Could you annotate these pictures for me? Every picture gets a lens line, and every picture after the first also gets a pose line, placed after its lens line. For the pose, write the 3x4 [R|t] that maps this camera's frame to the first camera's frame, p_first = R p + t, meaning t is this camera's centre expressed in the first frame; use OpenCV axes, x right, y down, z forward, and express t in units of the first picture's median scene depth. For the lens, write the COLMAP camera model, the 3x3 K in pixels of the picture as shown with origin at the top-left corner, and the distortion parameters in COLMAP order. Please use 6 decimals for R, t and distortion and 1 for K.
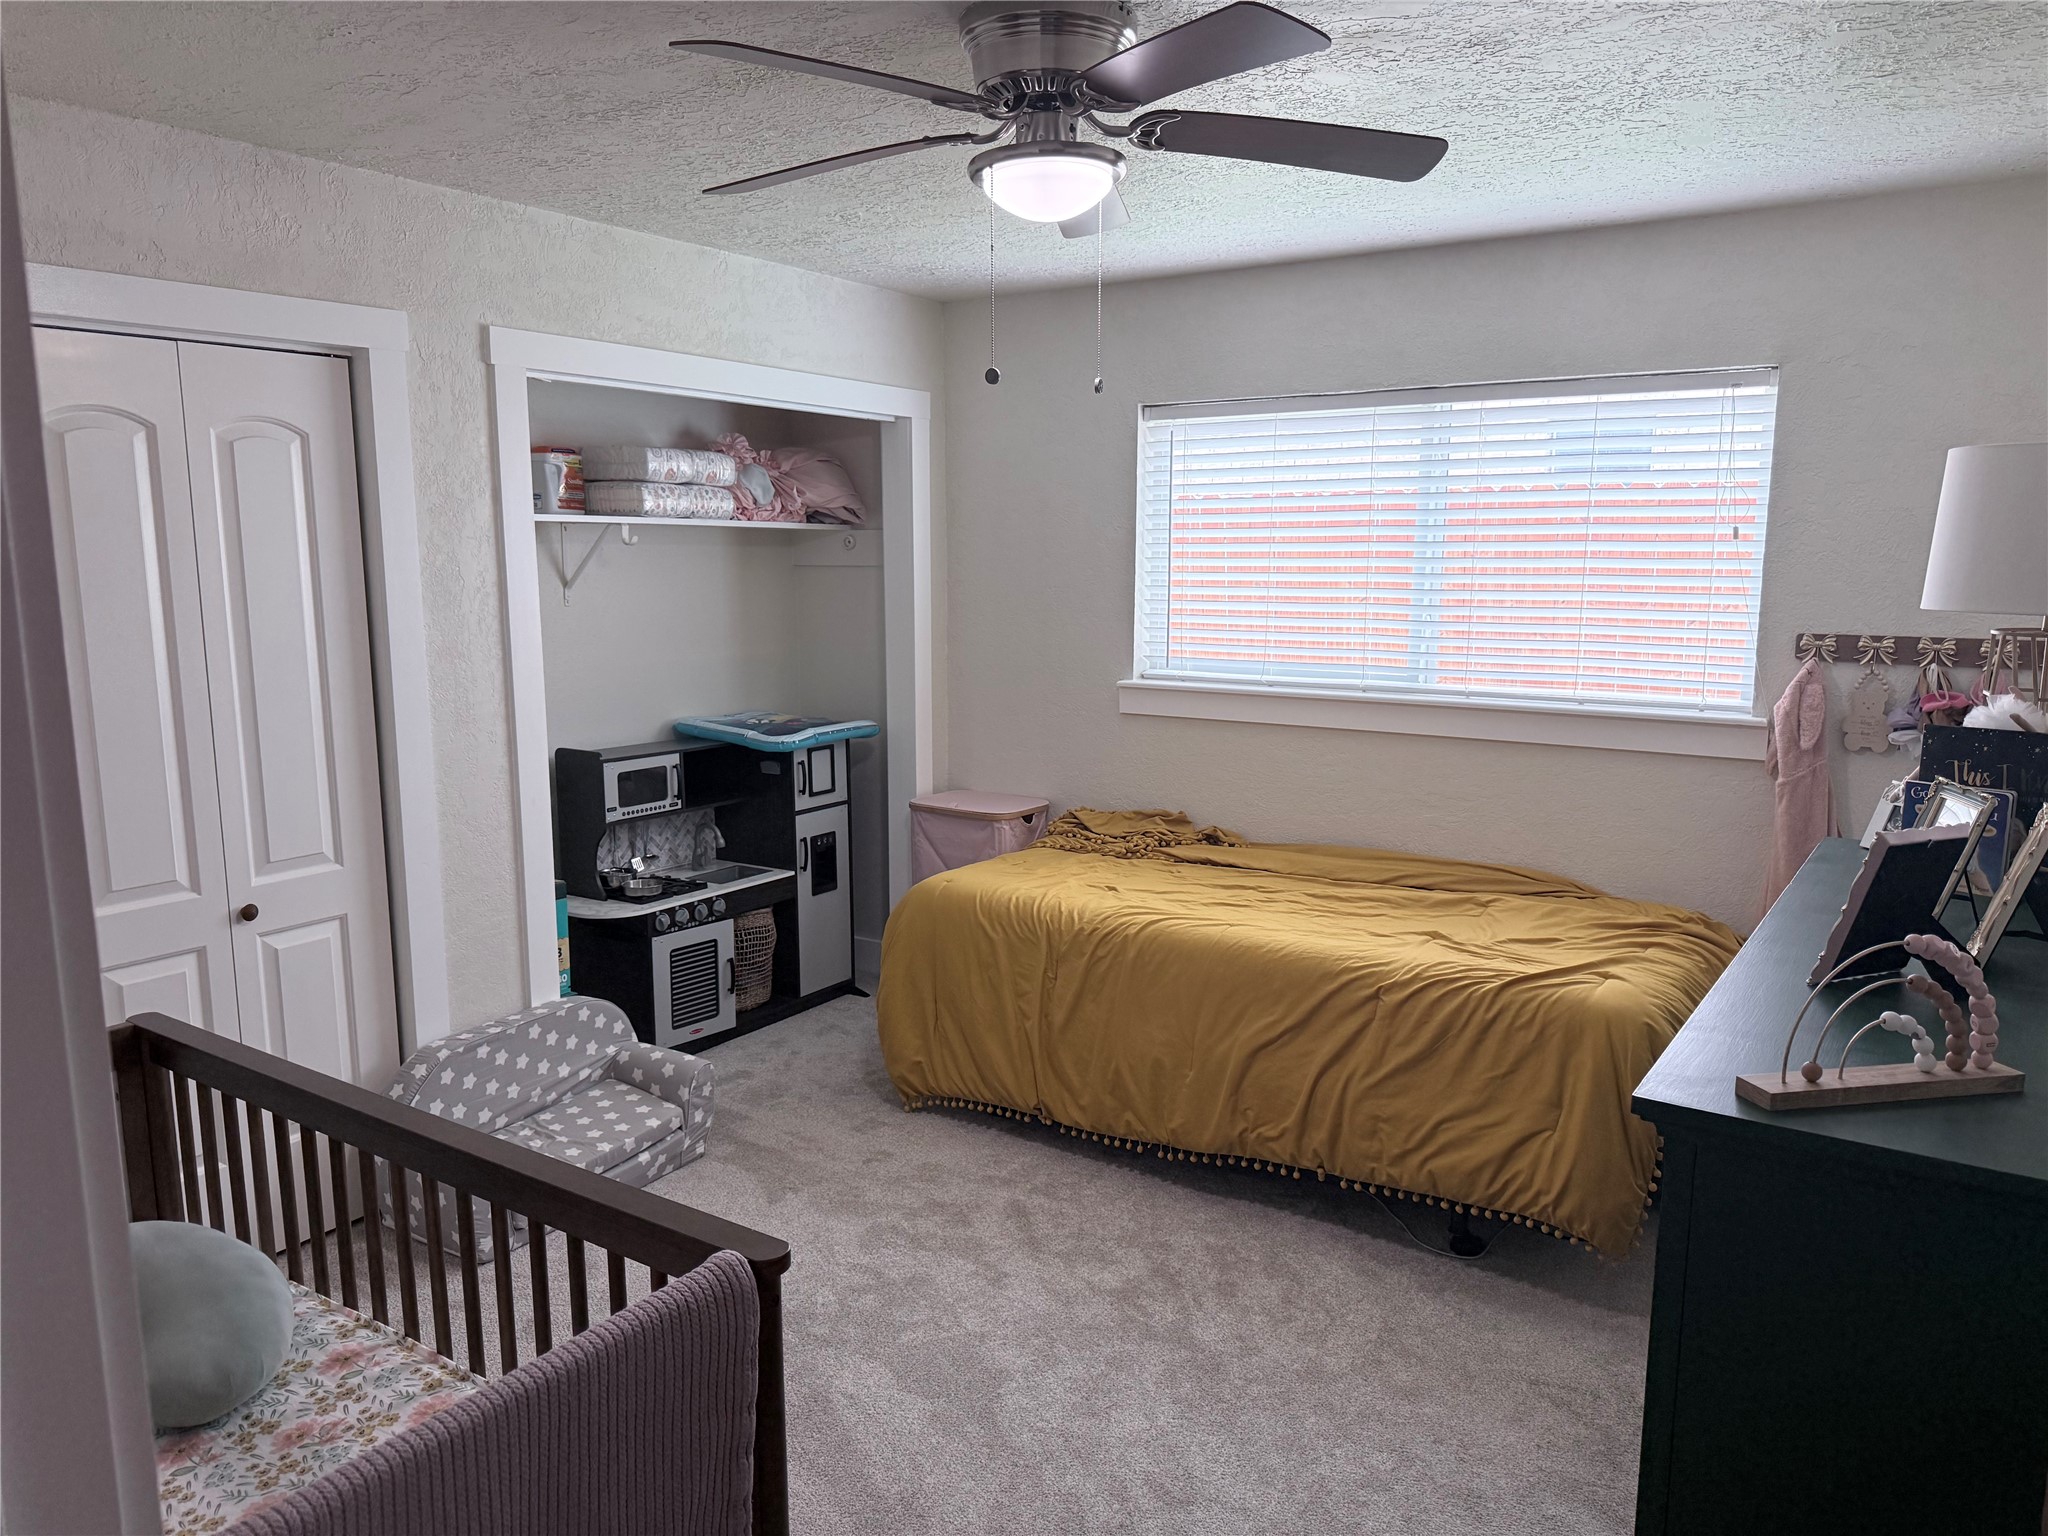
lens RADIAL K [[1436.5, 0, 1019.2], [0, 1436.5, 773.8], [0, 0, 1]] dist [0.065580, -0.079348]
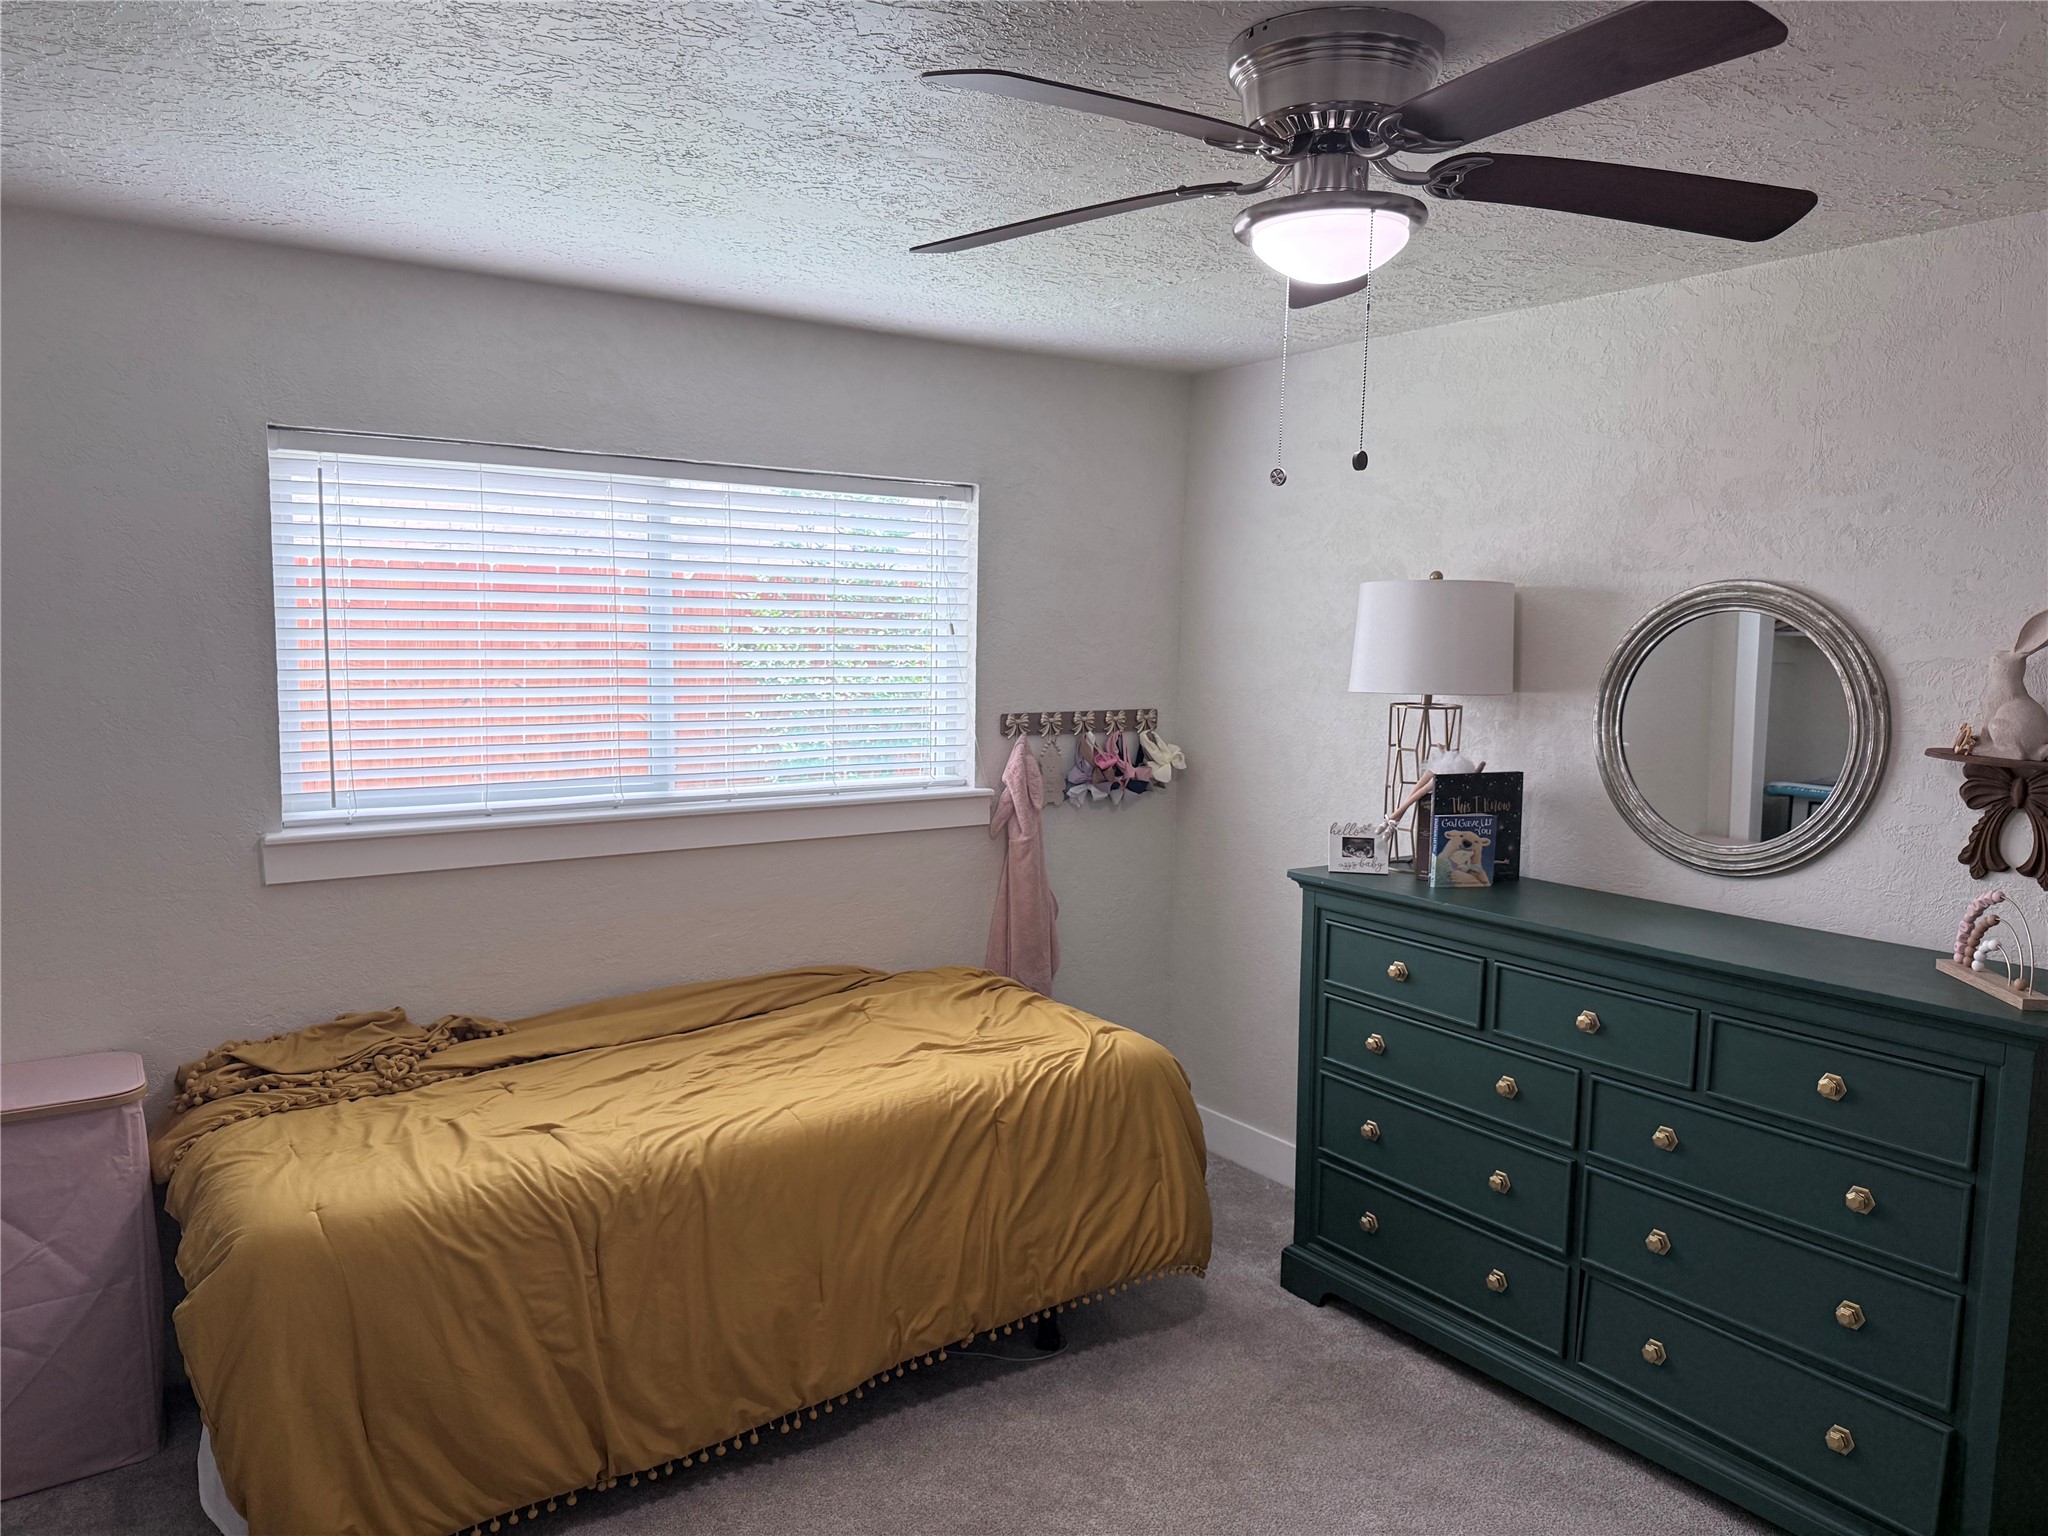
lens RADIAL K [[1436.5, 0, 1016.5], [0, 1436.5, 769.9], [0, 0, 1]] dist [0.065580, -0.079348]
pose [[0.346952, -0.091185, 0.933440, -0.552227], [0.132902, 0.989999, 0.047311, -0.104769], [-0.928419, 0.107641, 0.355600, 0.575029]]
